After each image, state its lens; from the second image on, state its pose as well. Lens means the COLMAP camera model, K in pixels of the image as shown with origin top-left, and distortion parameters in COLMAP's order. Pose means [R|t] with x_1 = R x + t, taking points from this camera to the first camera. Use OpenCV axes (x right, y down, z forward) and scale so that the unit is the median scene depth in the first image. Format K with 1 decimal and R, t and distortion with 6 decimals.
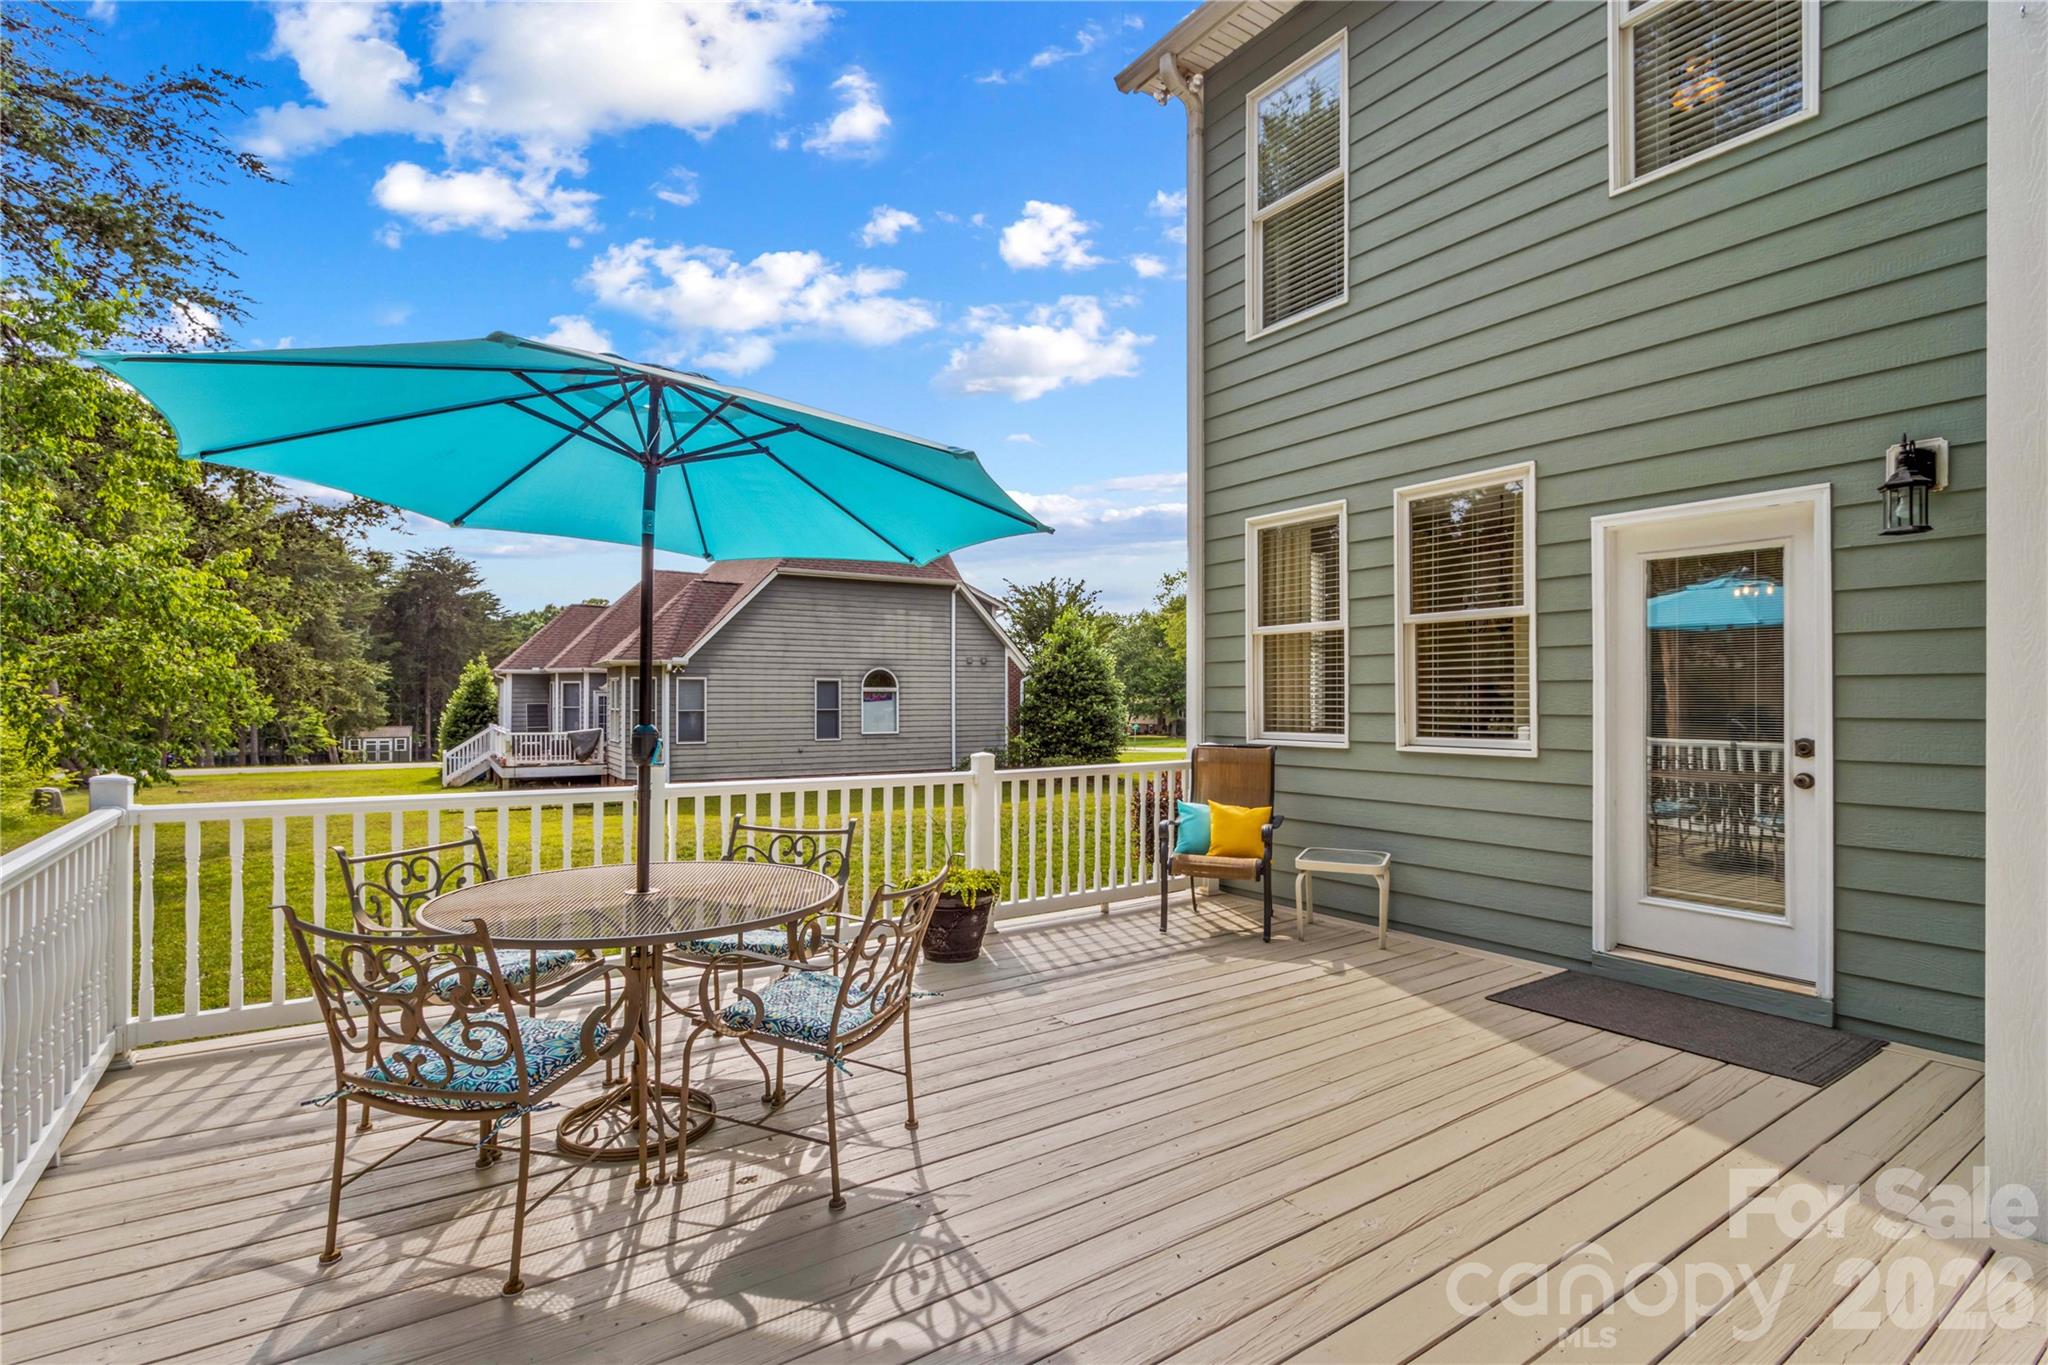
lens RADIAL K [[954.1, 0, 1003.0], [0, 954.1, 697.8], [0, 0, 1]] dist [0.001225, -0.000300]
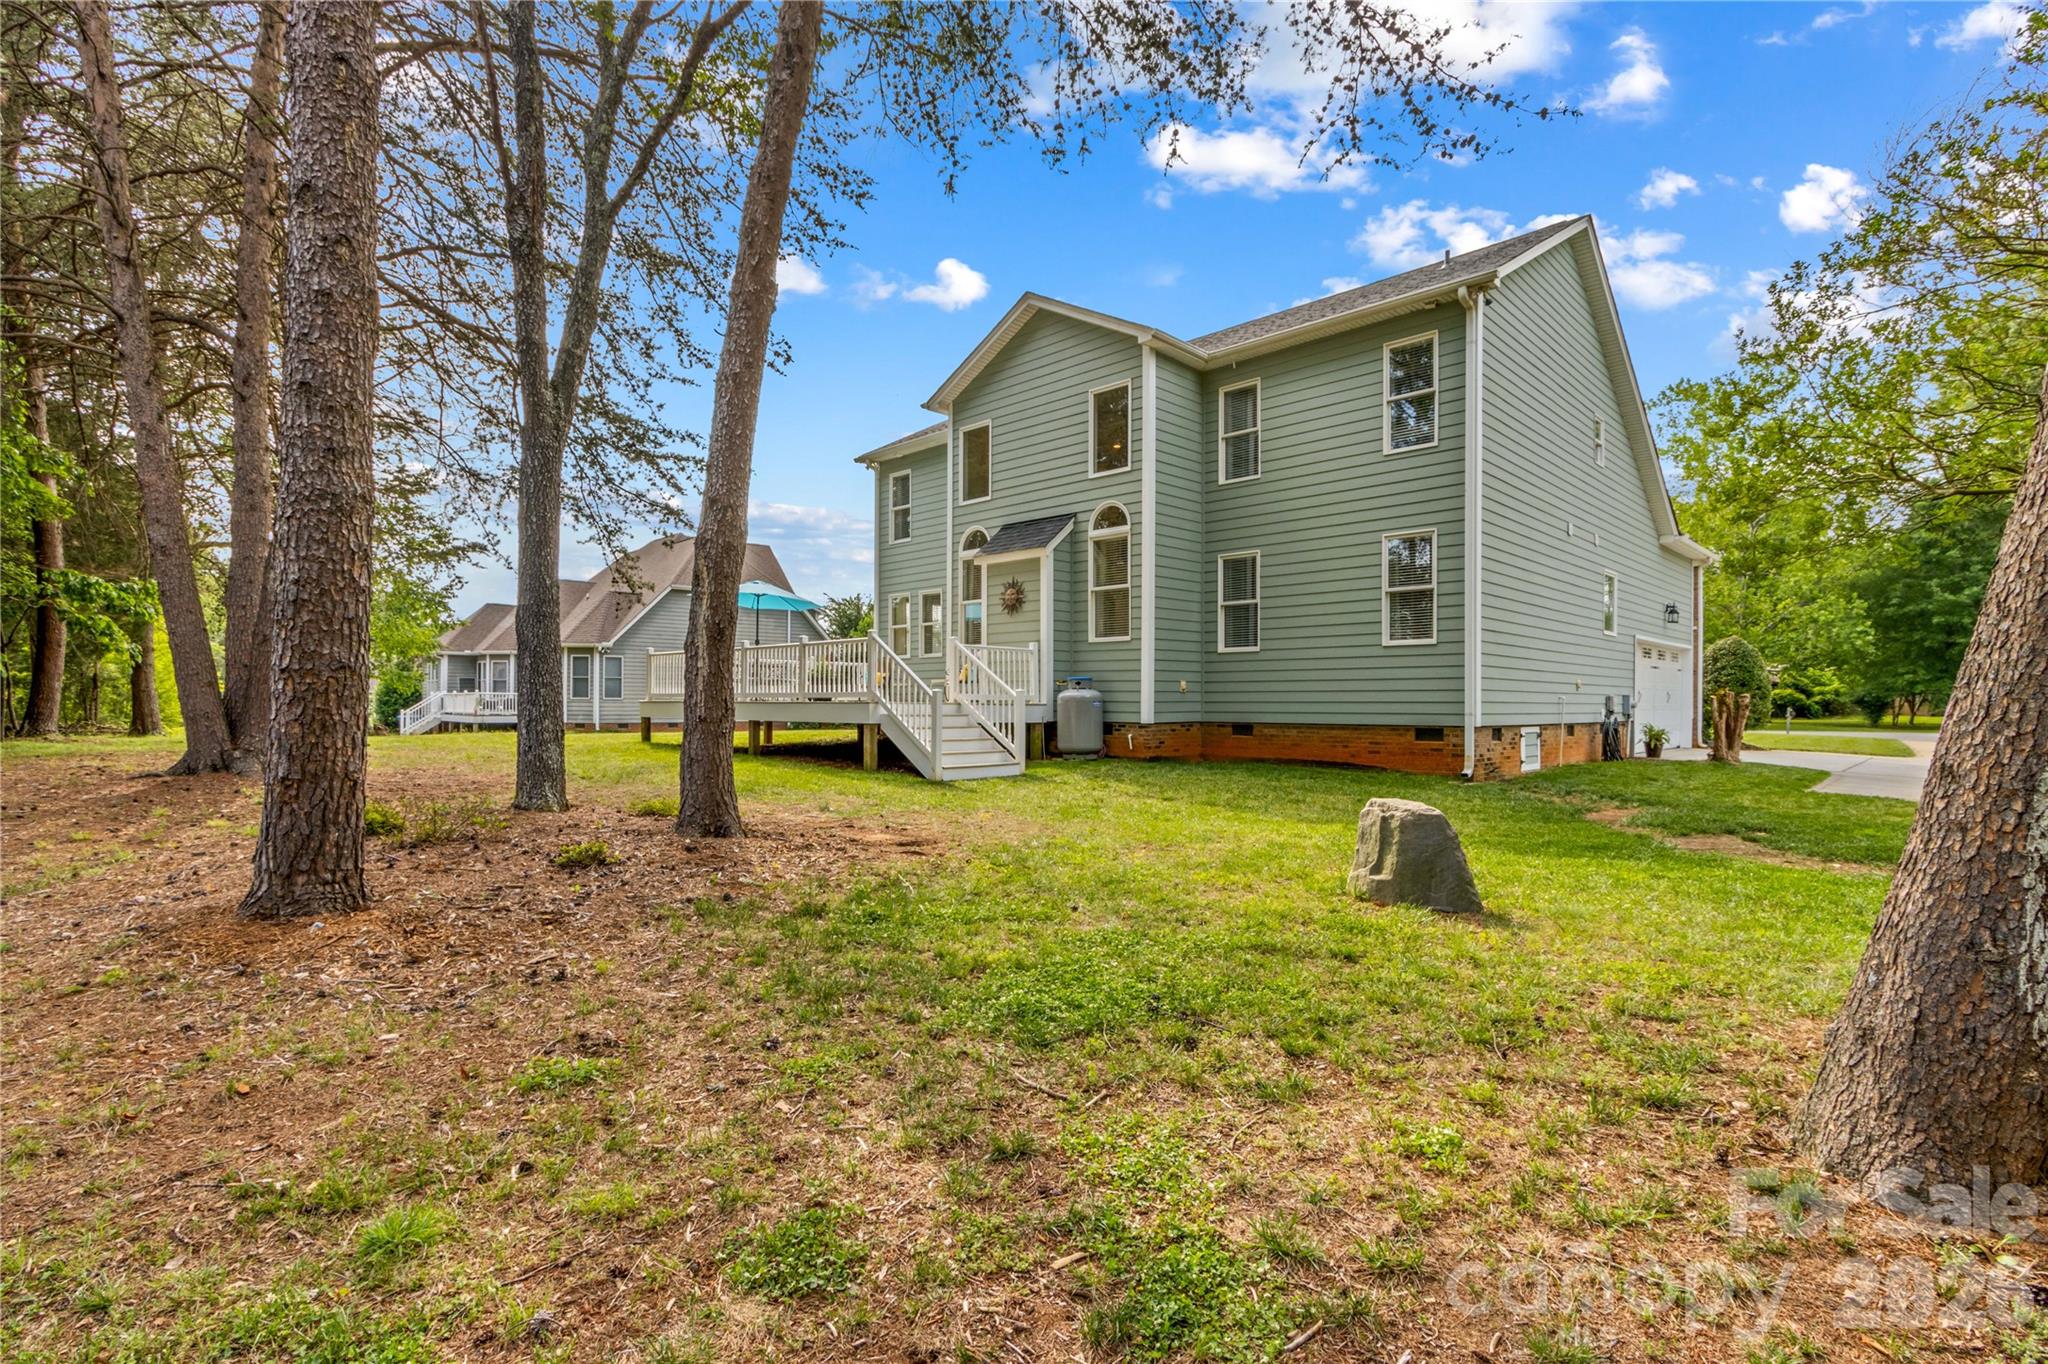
lens RADIAL K [[954.1, 0, 1003.0], [0, 954.1, 697.3], [0, 0, 1]] dist [0.001225, -0.000300]
pose [[0.983156, 0.004641, 0.182711, 0.027460], [-0.004007, 0.999985, -0.003838, 0.292460], [-0.182726, 0.003041, 0.983159, -3.682147]]
